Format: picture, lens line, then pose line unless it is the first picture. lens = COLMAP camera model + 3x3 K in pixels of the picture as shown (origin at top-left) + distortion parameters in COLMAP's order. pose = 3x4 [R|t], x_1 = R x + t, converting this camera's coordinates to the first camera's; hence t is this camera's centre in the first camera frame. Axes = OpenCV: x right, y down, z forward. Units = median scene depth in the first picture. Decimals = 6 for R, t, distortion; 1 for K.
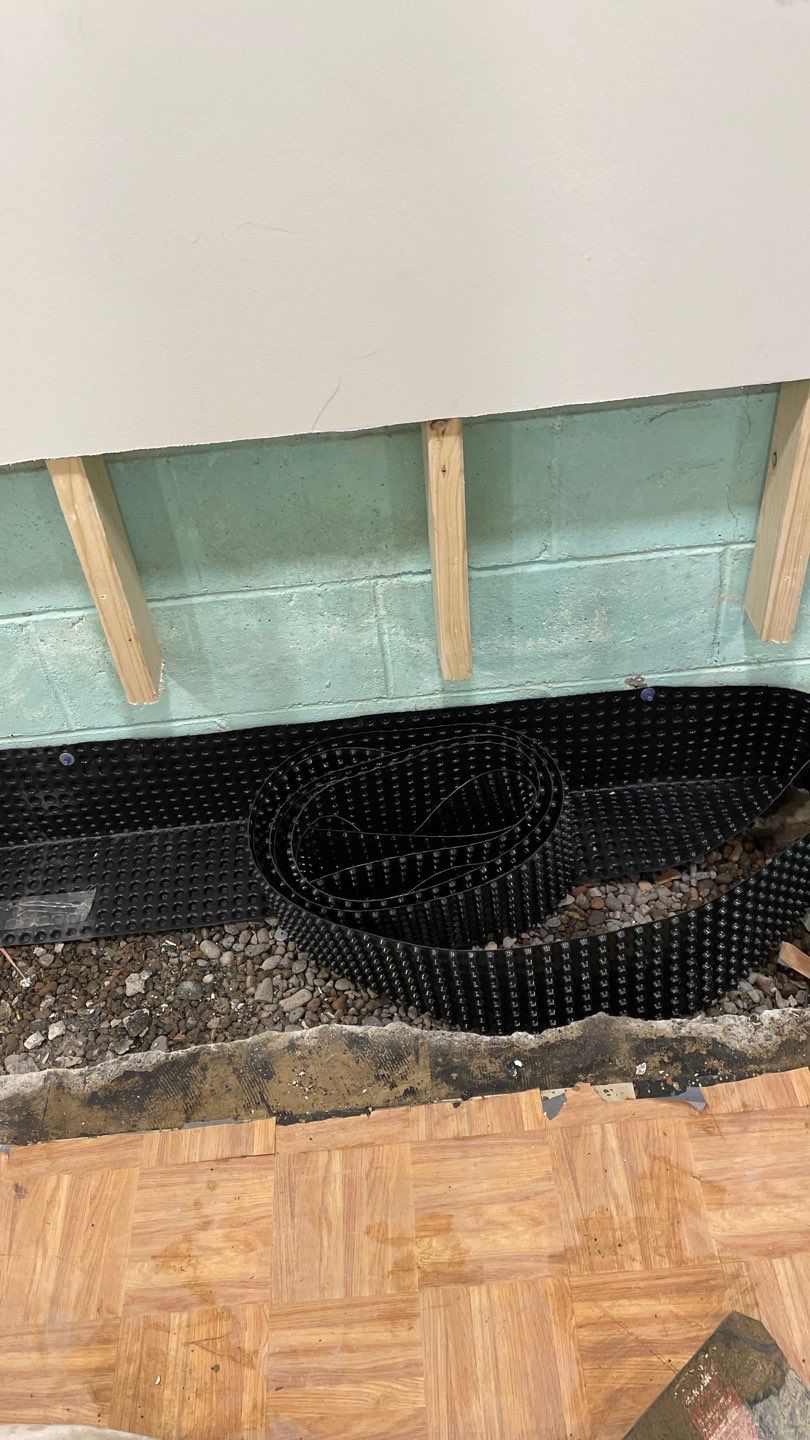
lens RADIAL K [[1081.5, 0, 410.1], [0, 1081.5, 711.7], [0, 0, 1]] dist [0.075489, -0.100407]
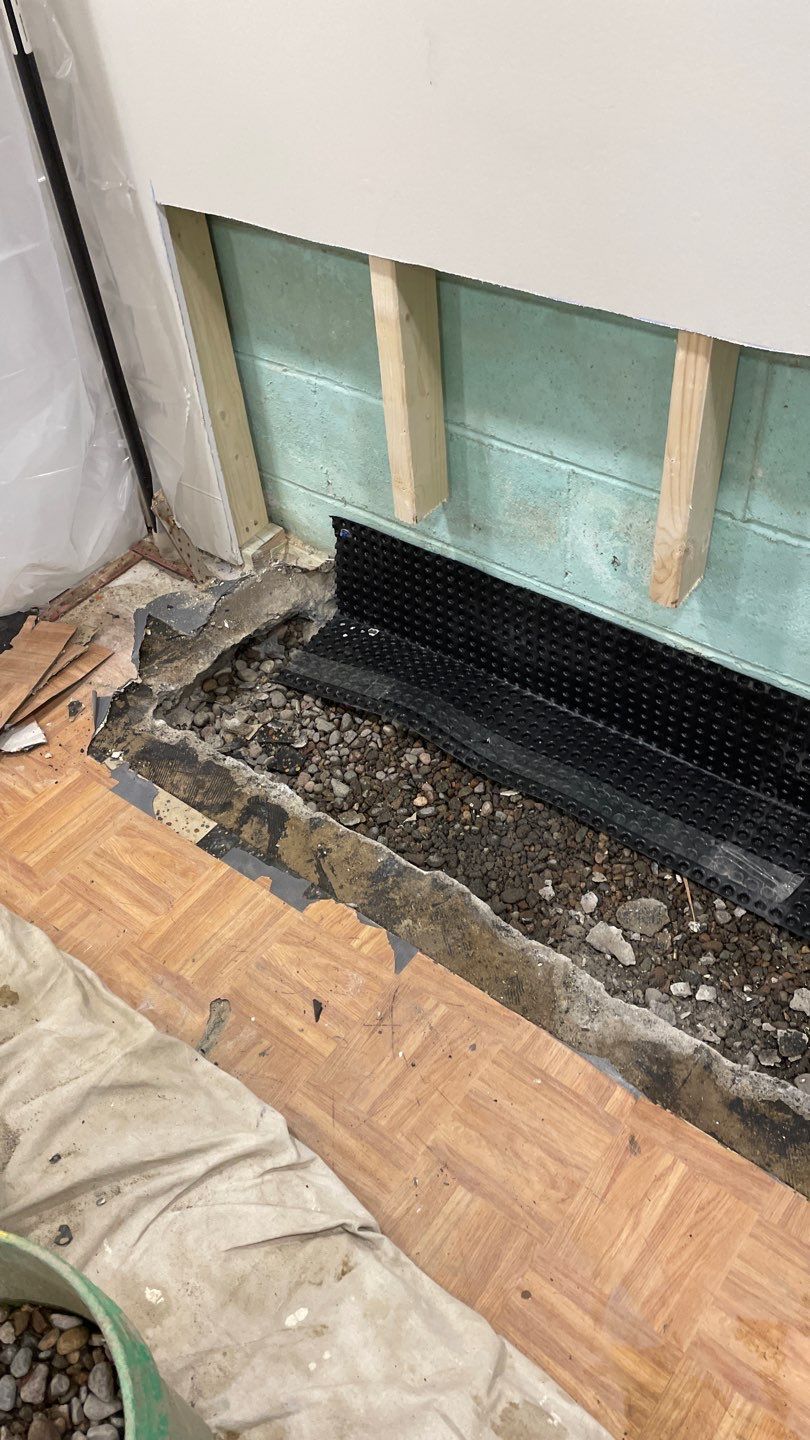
lens RADIAL K [[1081.5, 0, 412.9], [0, 1081.5, 713.2], [0, 0, 1]] dist [0.075489, -0.100407]
pose [[0.753074, 0.481667, -0.448193, -0.211421], [-0.442739, 0.874893, 0.196327, 0.012323], [0.486685, 0.050583, 0.872112, 0.062717]]
